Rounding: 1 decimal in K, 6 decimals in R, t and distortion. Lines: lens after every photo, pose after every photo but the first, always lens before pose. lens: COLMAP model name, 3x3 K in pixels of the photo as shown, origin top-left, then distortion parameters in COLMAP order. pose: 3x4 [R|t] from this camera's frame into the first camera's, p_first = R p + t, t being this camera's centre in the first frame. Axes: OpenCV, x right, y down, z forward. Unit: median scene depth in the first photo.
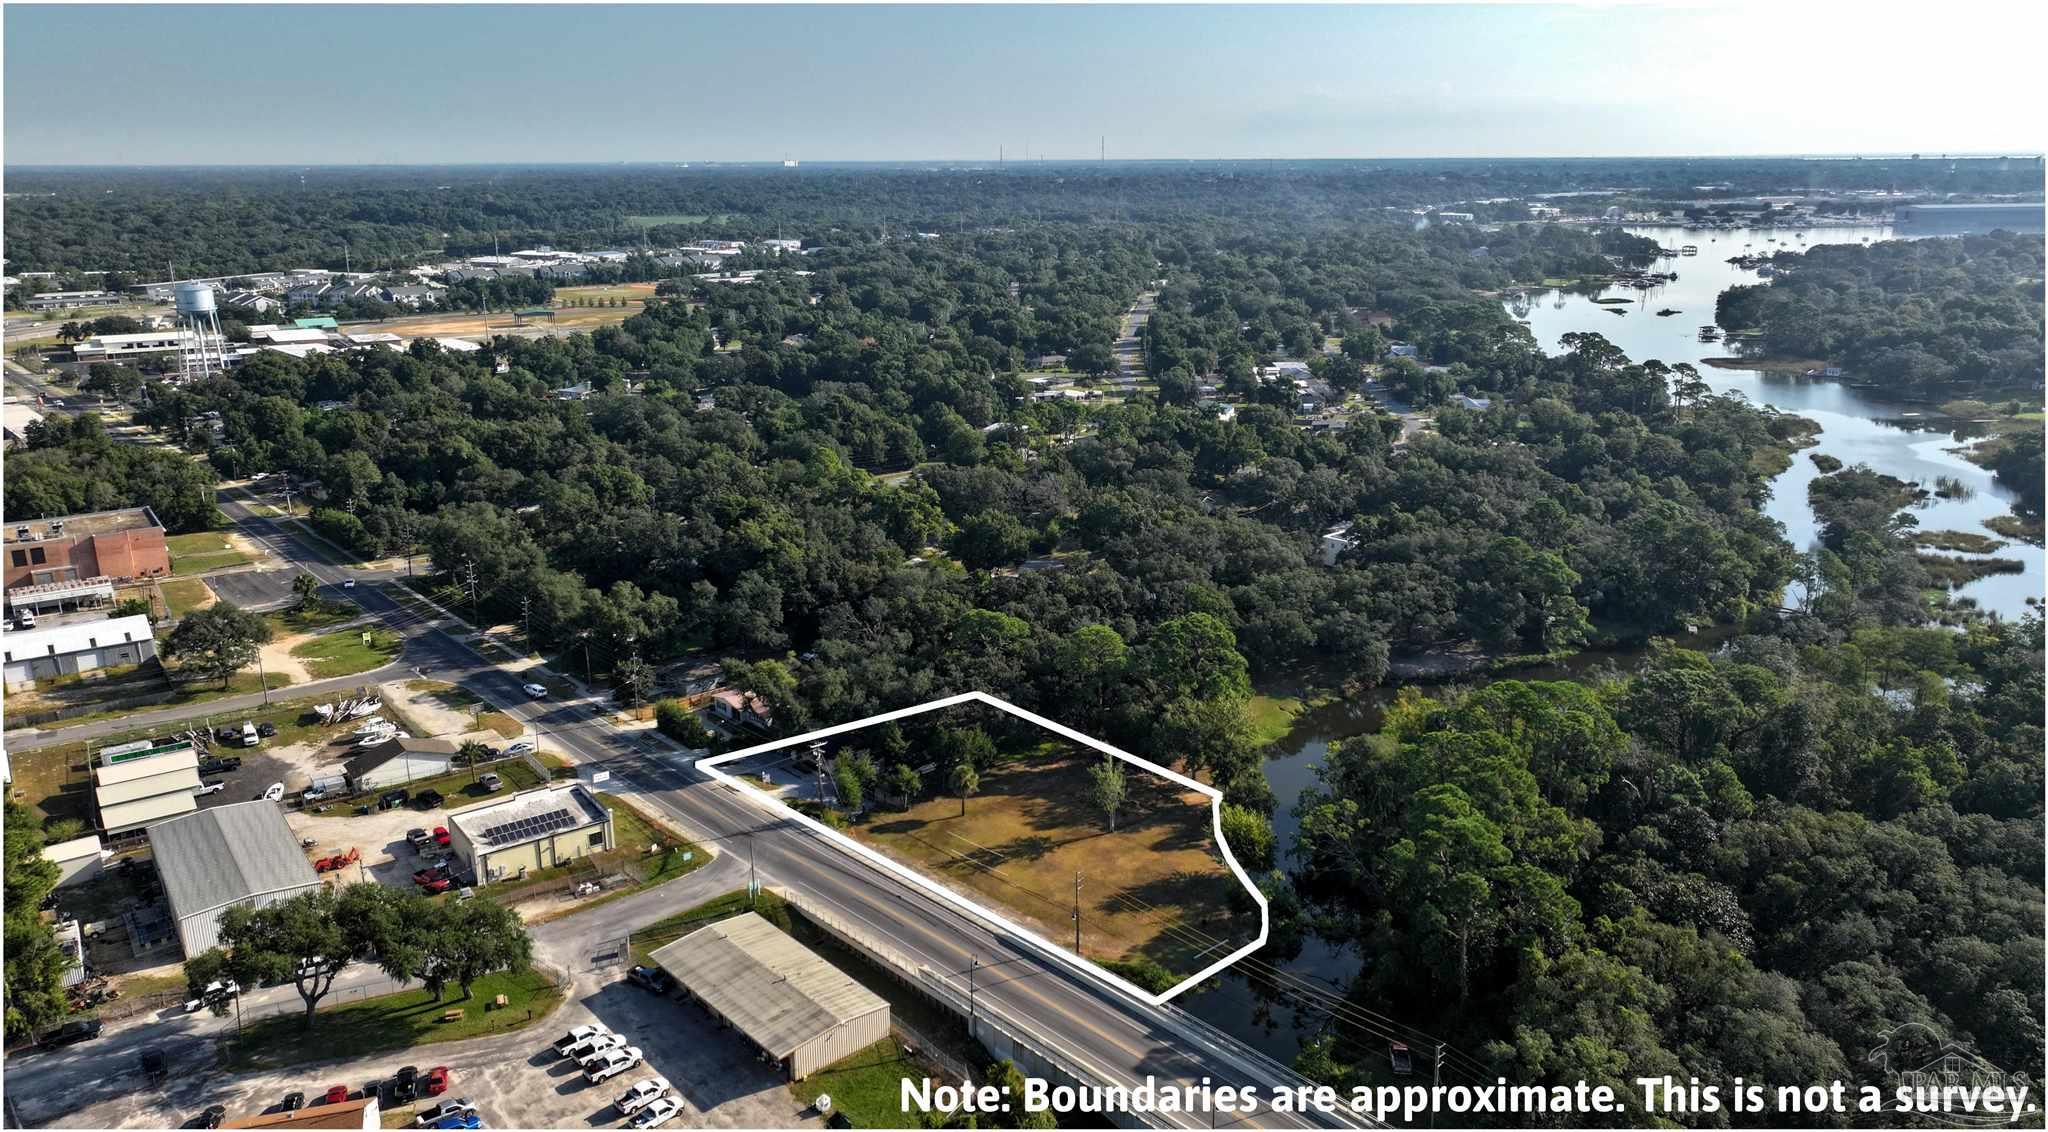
lens RADIAL K [[1424.1, 0, 1034.7], [0, 1424.1, 559.1], [0, 0, 1]] dist [-0.002744, 0.000565]
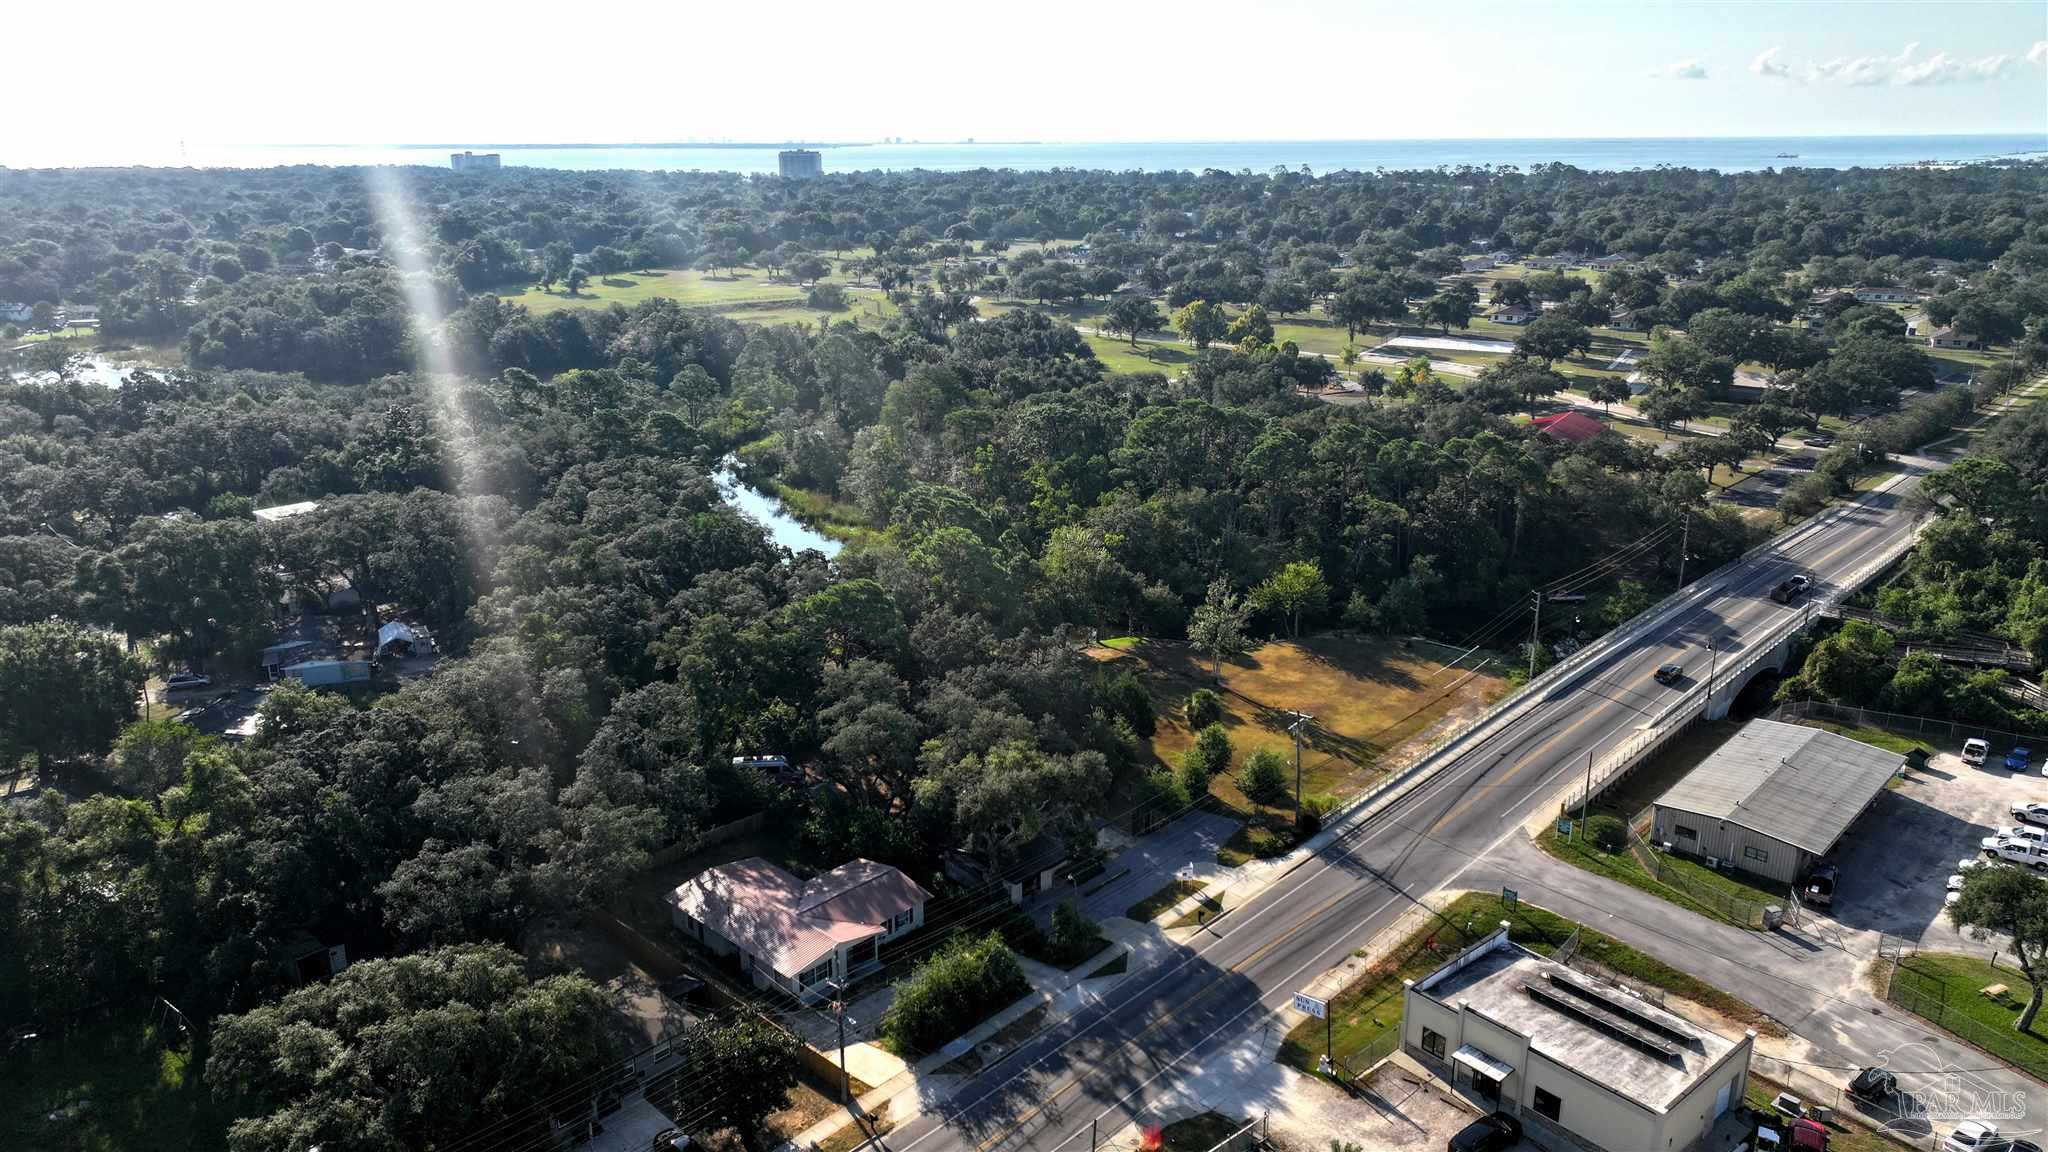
lens RADIAL K [[1436.2, 0, 1010.8], [0, 1436.2, 575.0], [0, 0, 1]] dist [0.000599, 0.014257]
pose [[-0.051780, -0.296297, 0.953691, -0.724653], [0.267092, 0.916075, 0.299112, -0.152834], [-0.962279, 0.270211, 0.031704, 1.054041]]
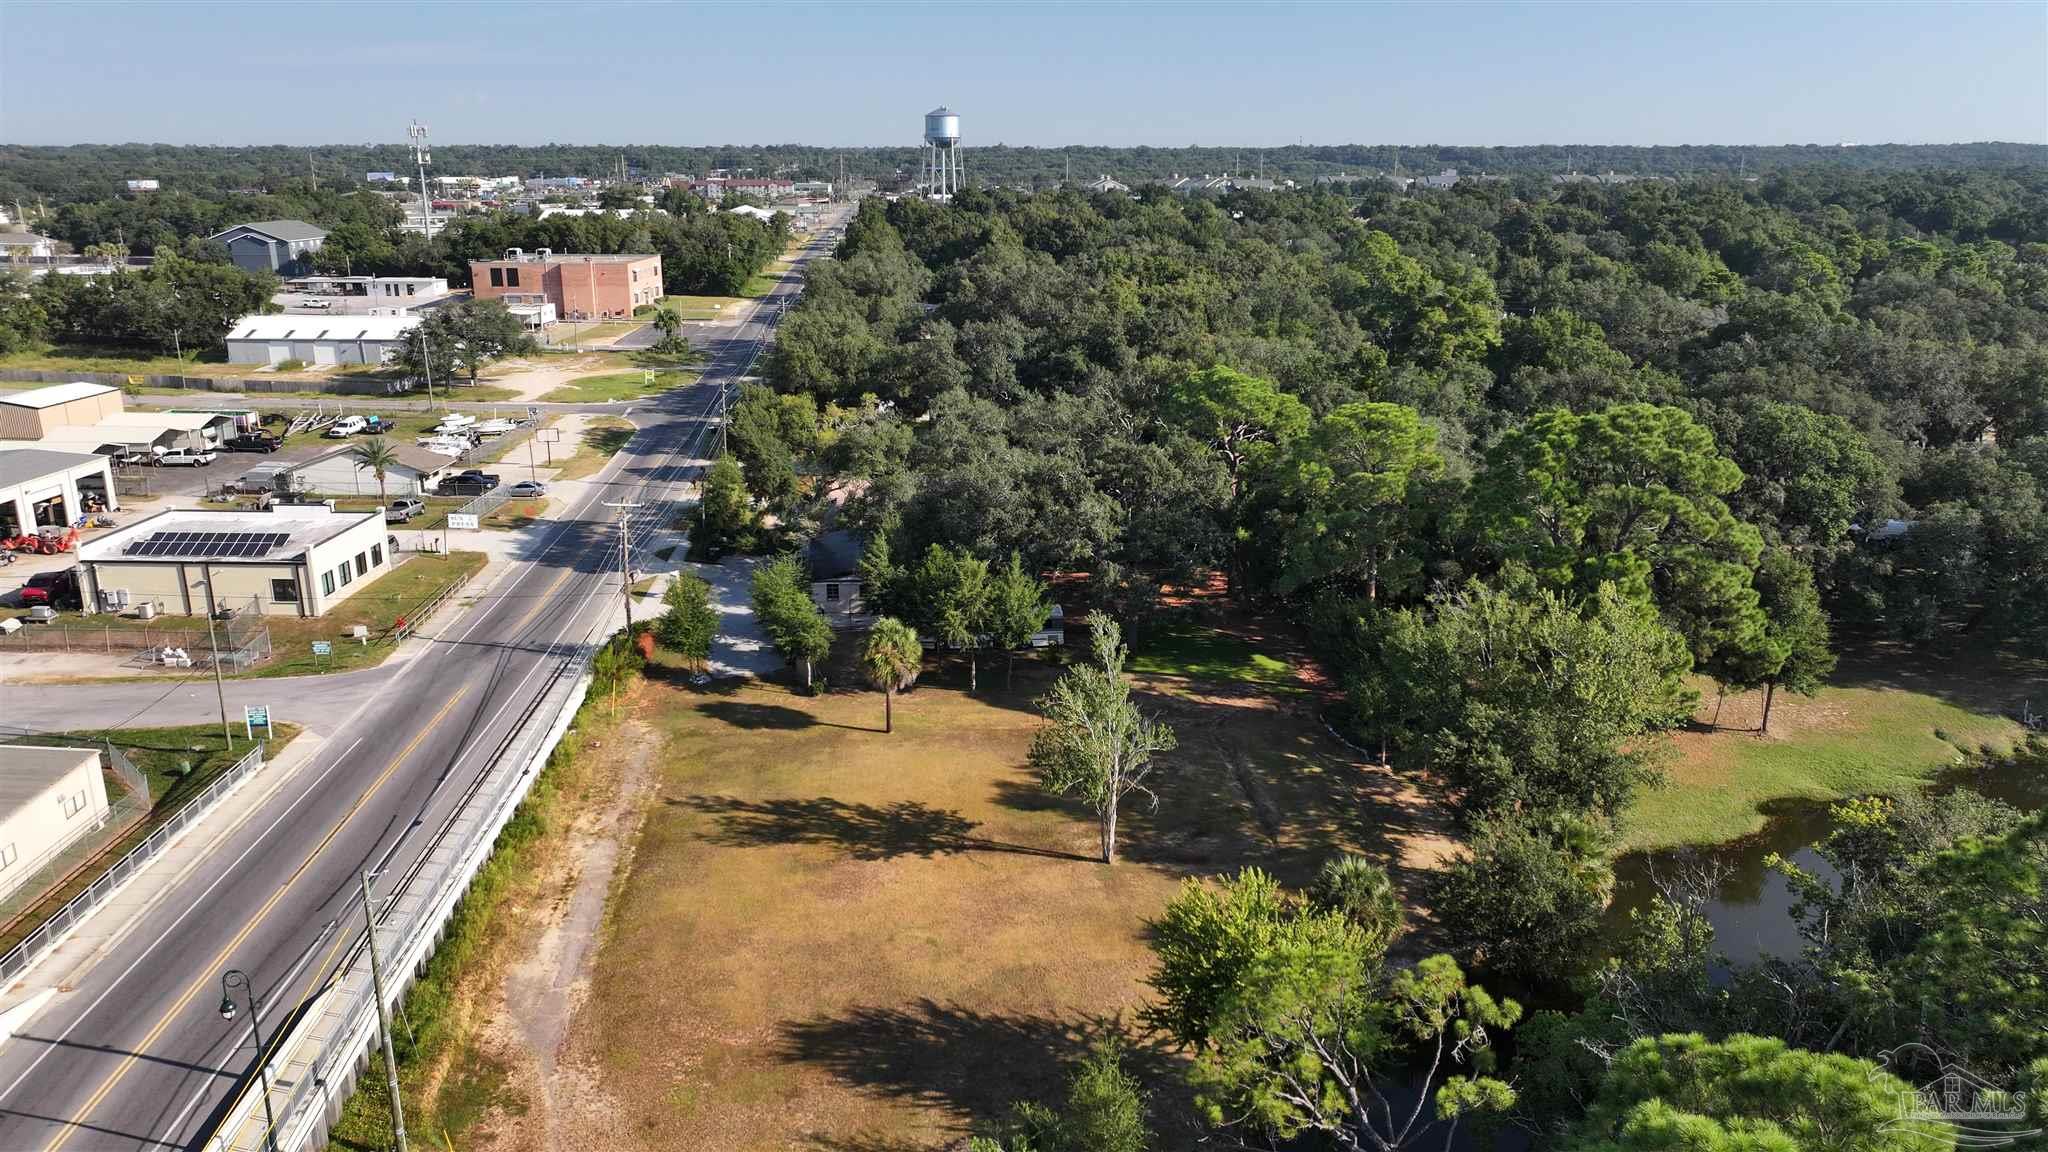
lens RADIAL K [[1436.2, 0, 1016.7], [0, 1436.2, 574.7], [0, 0, 1]] dist [0.000599, 0.014257]
pose [[0.778057, 0.176290, -0.602950, 0.243179], [-0.161748, 0.983674, 0.078884, 0.091417], [0.607013, 0.036150, 0.793869, 0.672969]]
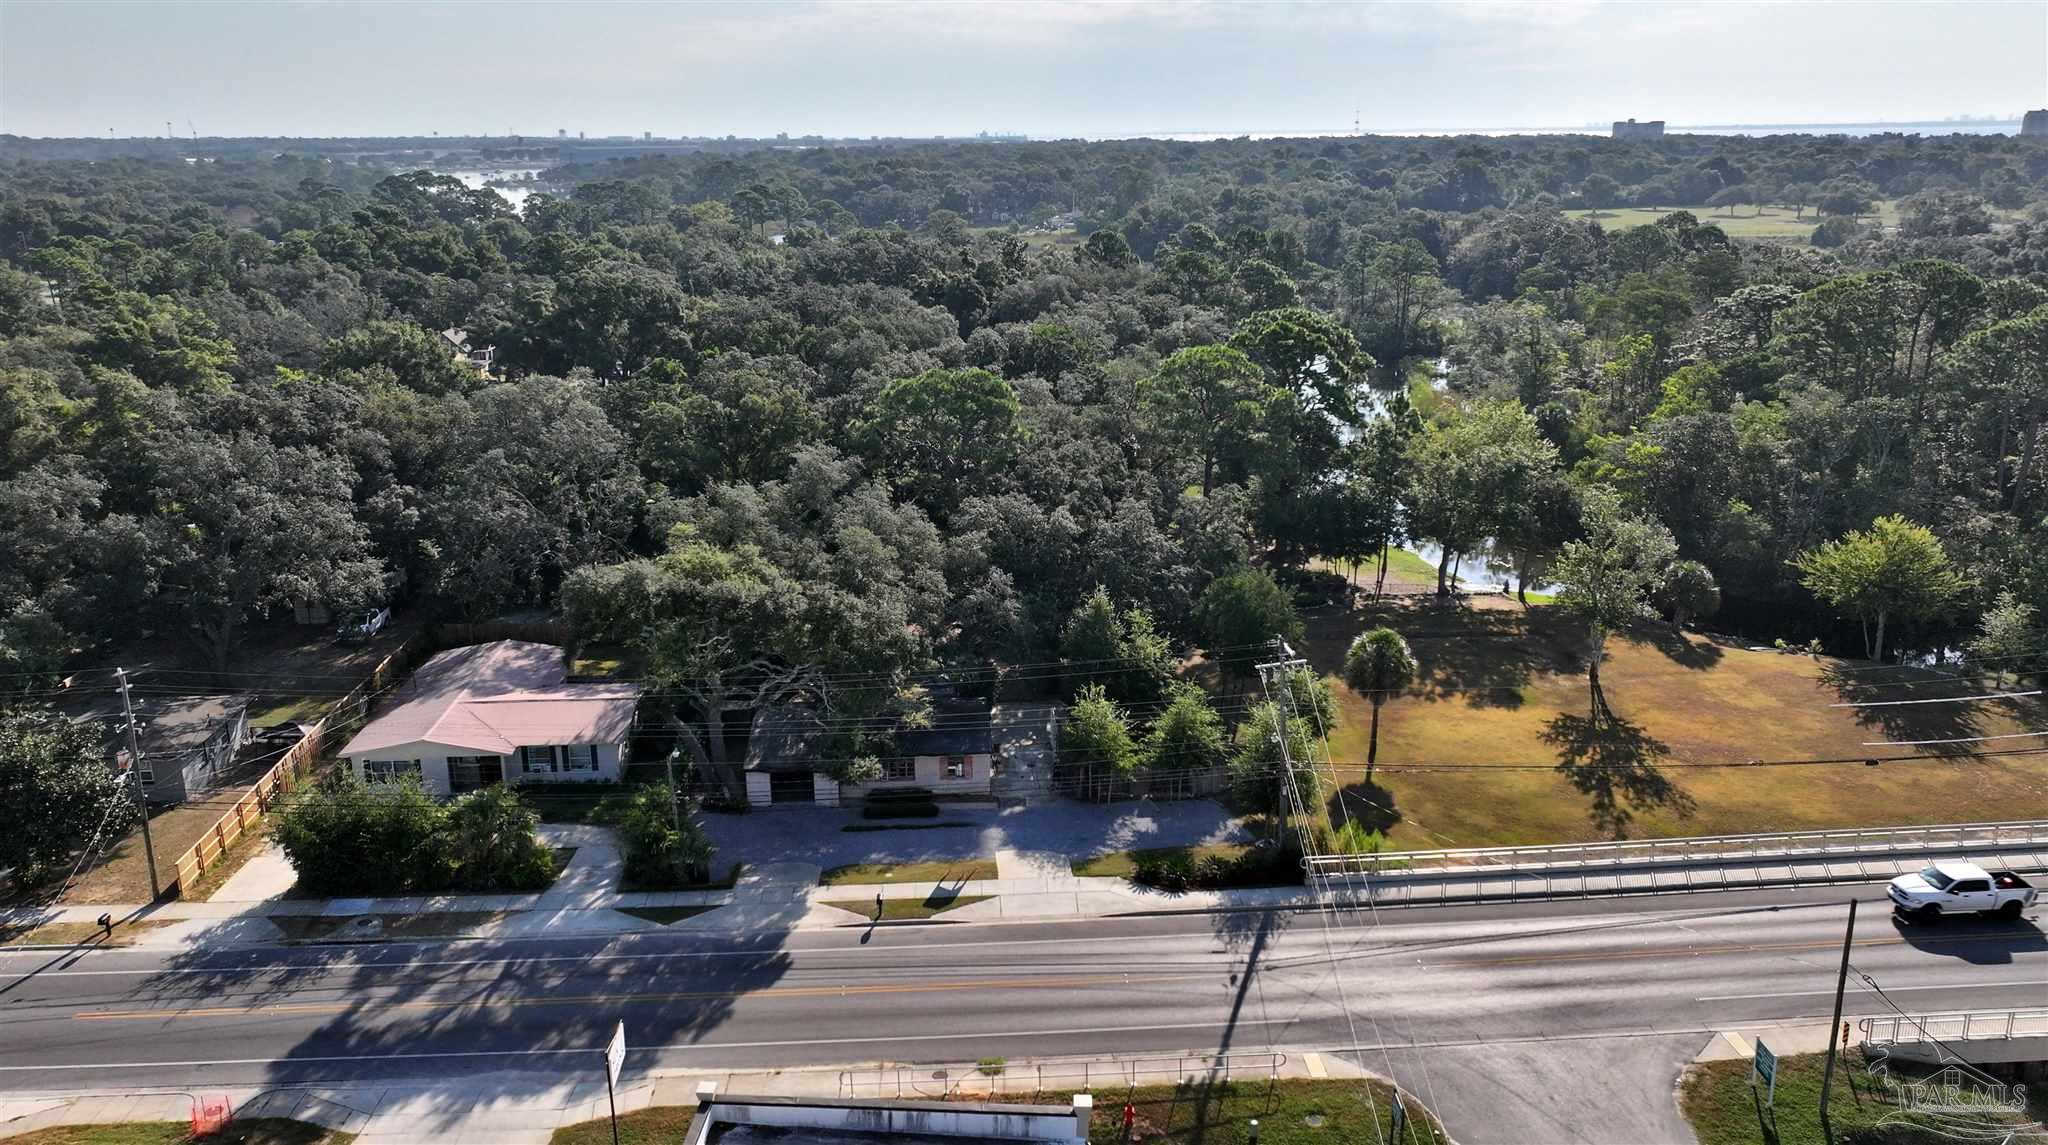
lens RADIAL K [[1508.3, 0, 988.4], [0, 1508.3, 565.2], [0, 0, 1]] dist [0.002557, 0.004760]
pose [[0.658006, -0.217918, 0.720791, -0.433579], [0.208764, 0.972481, 0.103432, 0.059423], [-0.723495, 0.082416, 0.685392, 0.780939]]
